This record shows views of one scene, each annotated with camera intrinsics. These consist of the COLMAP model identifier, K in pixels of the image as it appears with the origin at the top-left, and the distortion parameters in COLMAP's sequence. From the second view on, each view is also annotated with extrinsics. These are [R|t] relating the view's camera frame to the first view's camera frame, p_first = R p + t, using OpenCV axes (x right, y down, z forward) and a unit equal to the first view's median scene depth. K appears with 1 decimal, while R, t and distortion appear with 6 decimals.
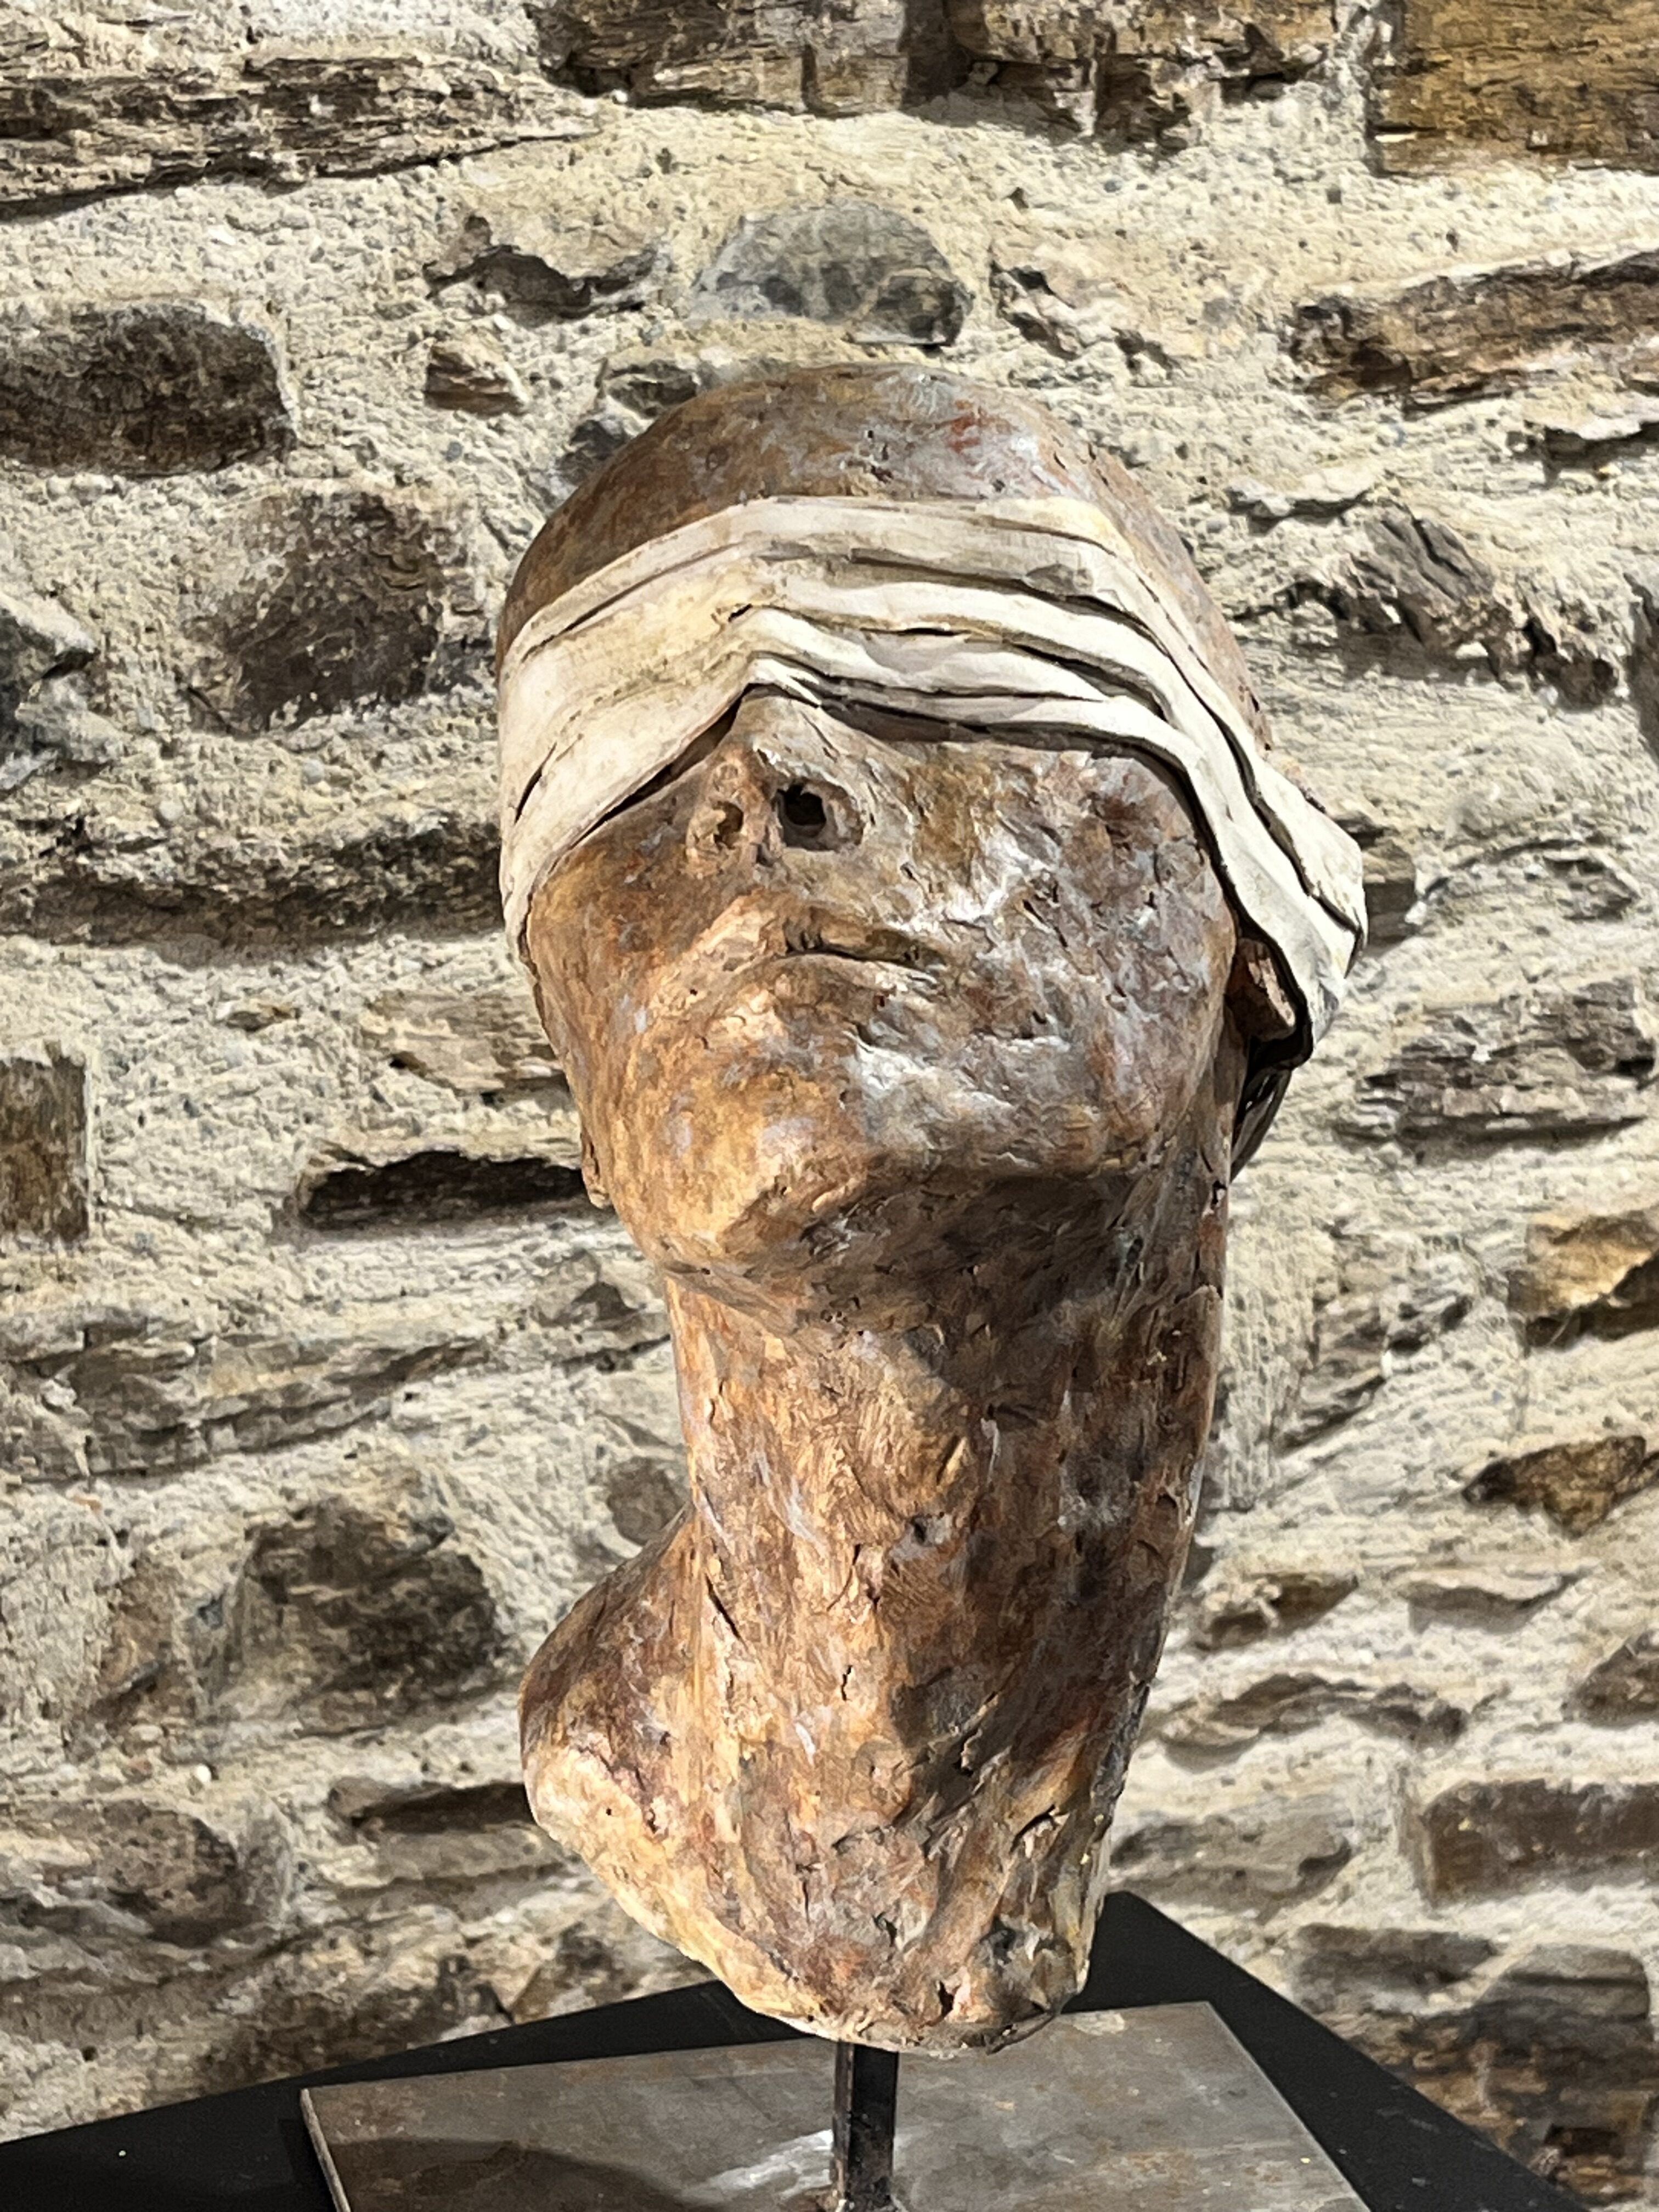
lens RADIAL K [[4613.6, 0, 833.6], [0, 4613.6, 1109.8], [0, 0, 1]] dist [0.104046, 0.000000]
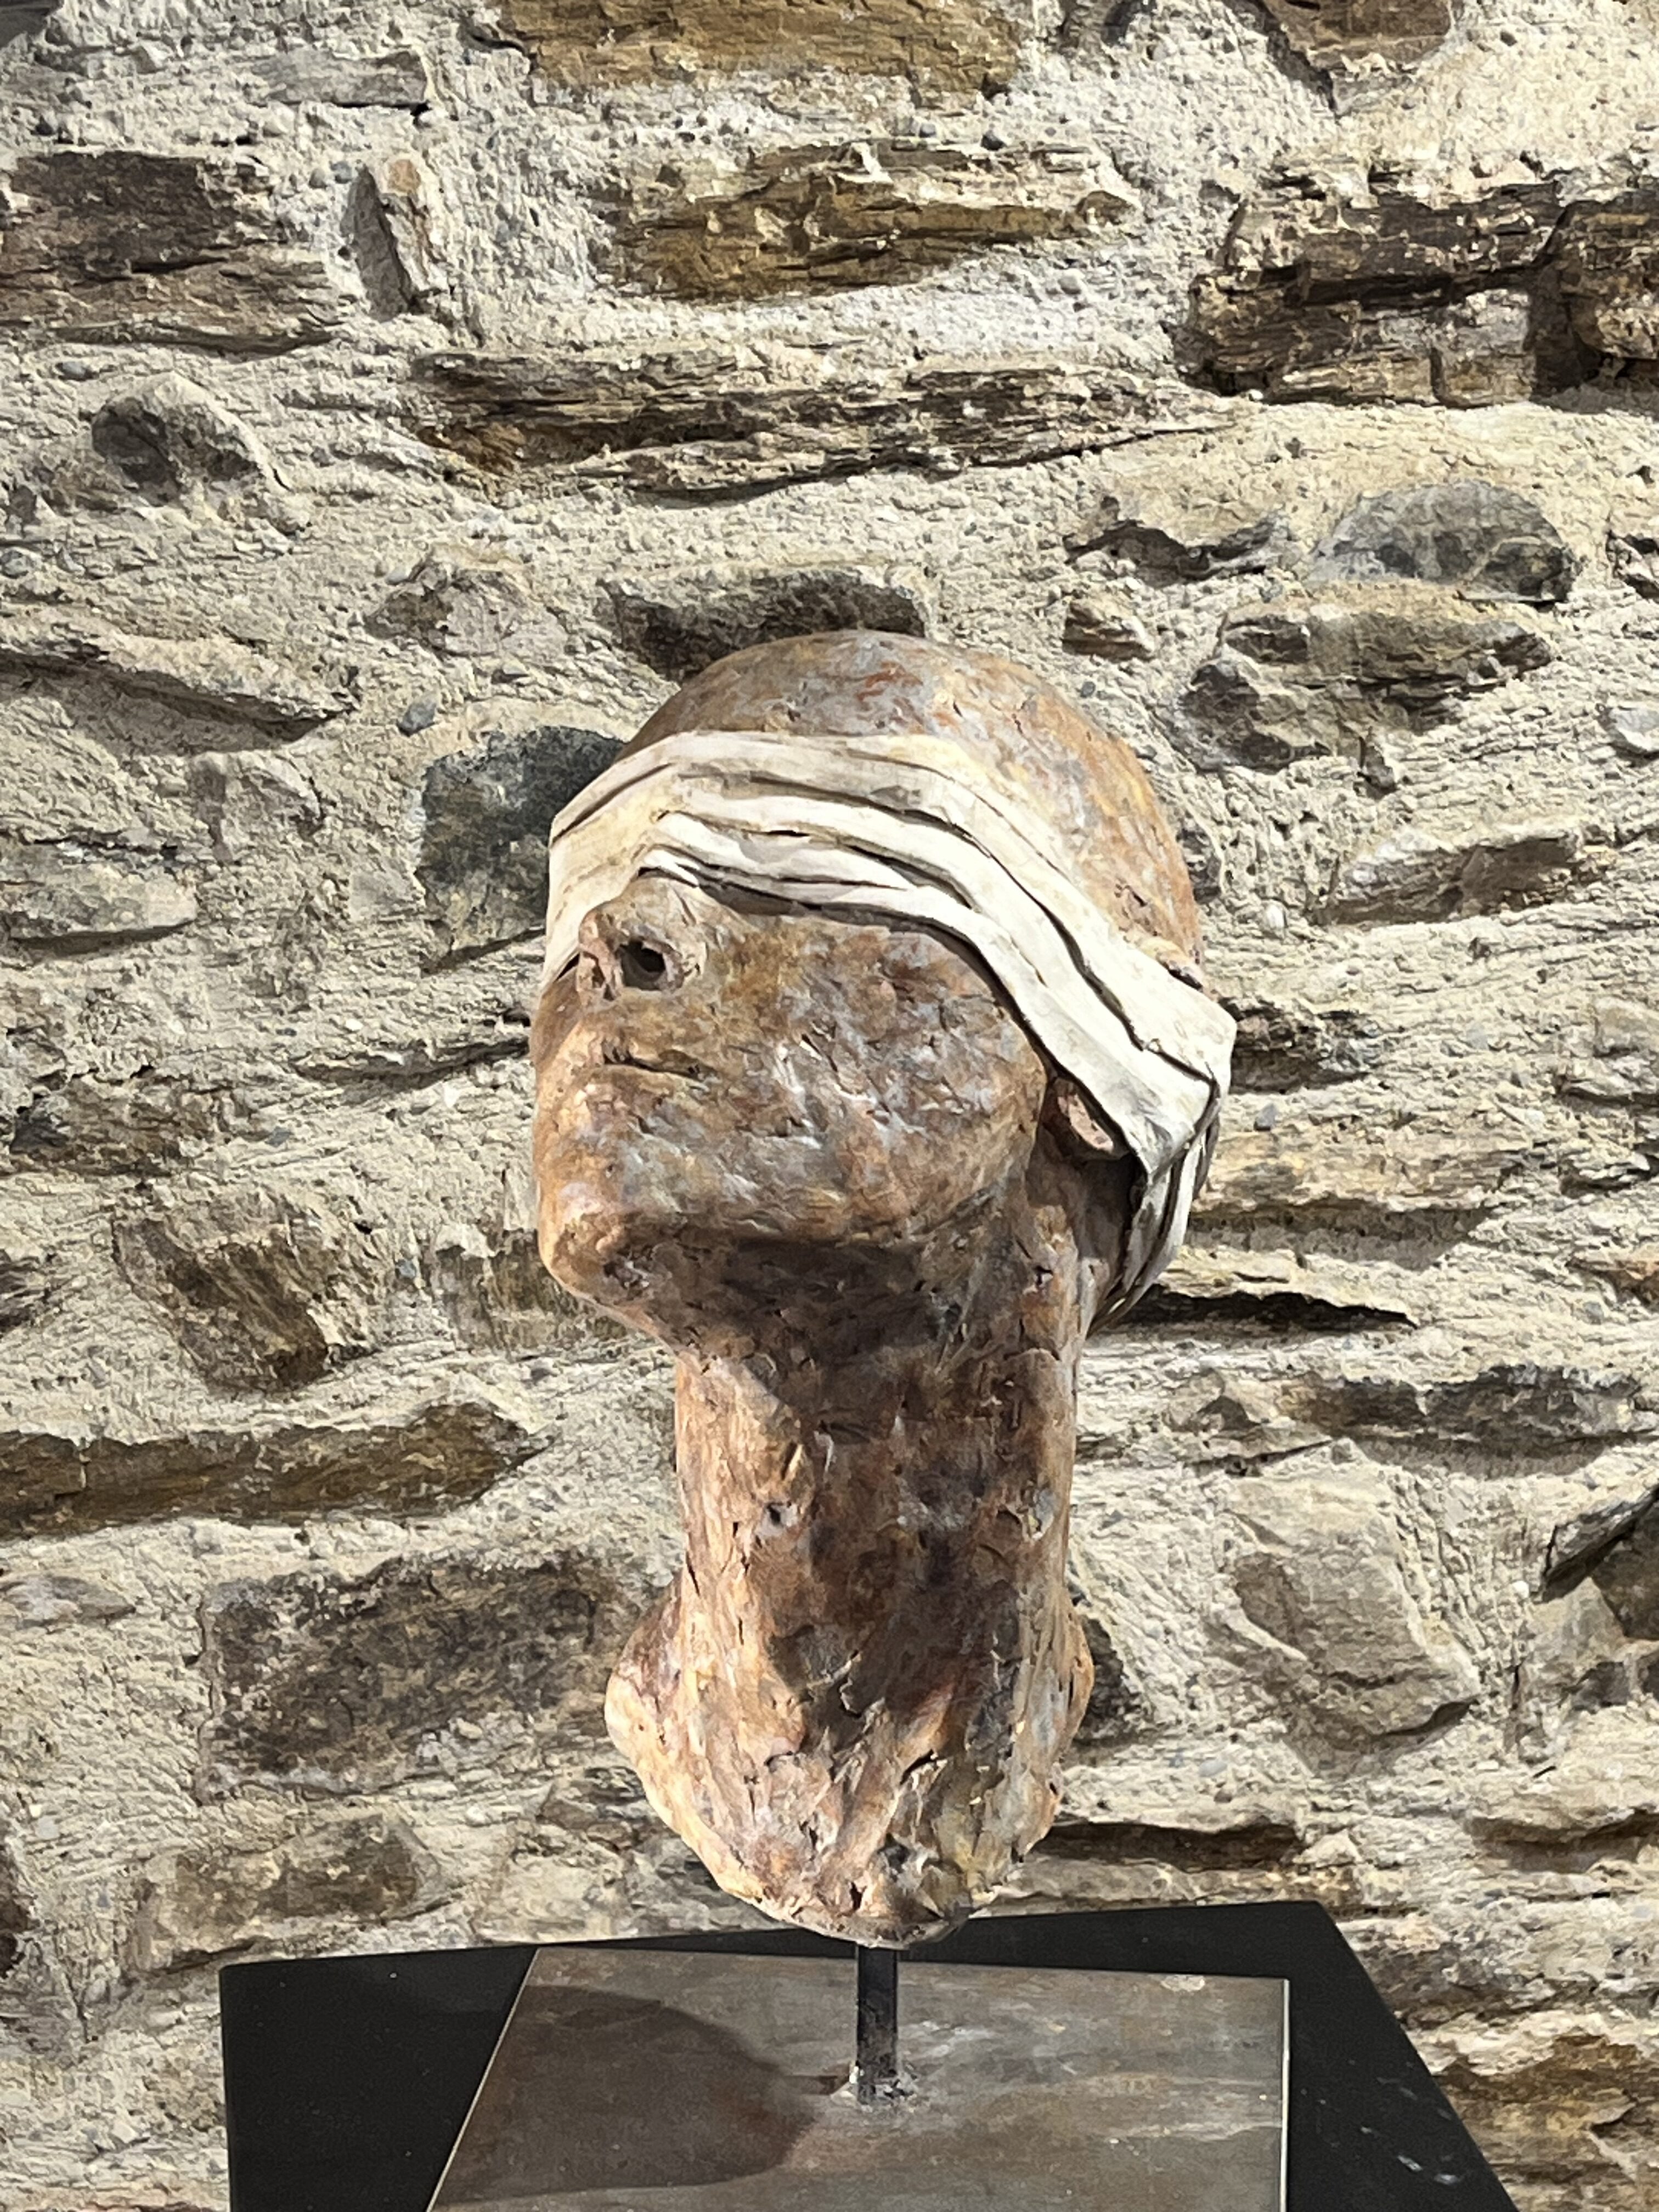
lens RADIAL K [[4613.6, 0, 876.3], [0, 4613.6, 1097.0], [0, 0, 1]] dist [0.104046, 0.000000]
pose [[0.929382, 0.046861, -0.366134, 0.483691], [-0.065056, 0.997176, -0.037510, 0.018576], [0.363342, 0.058680, 0.929806, -0.202146]]
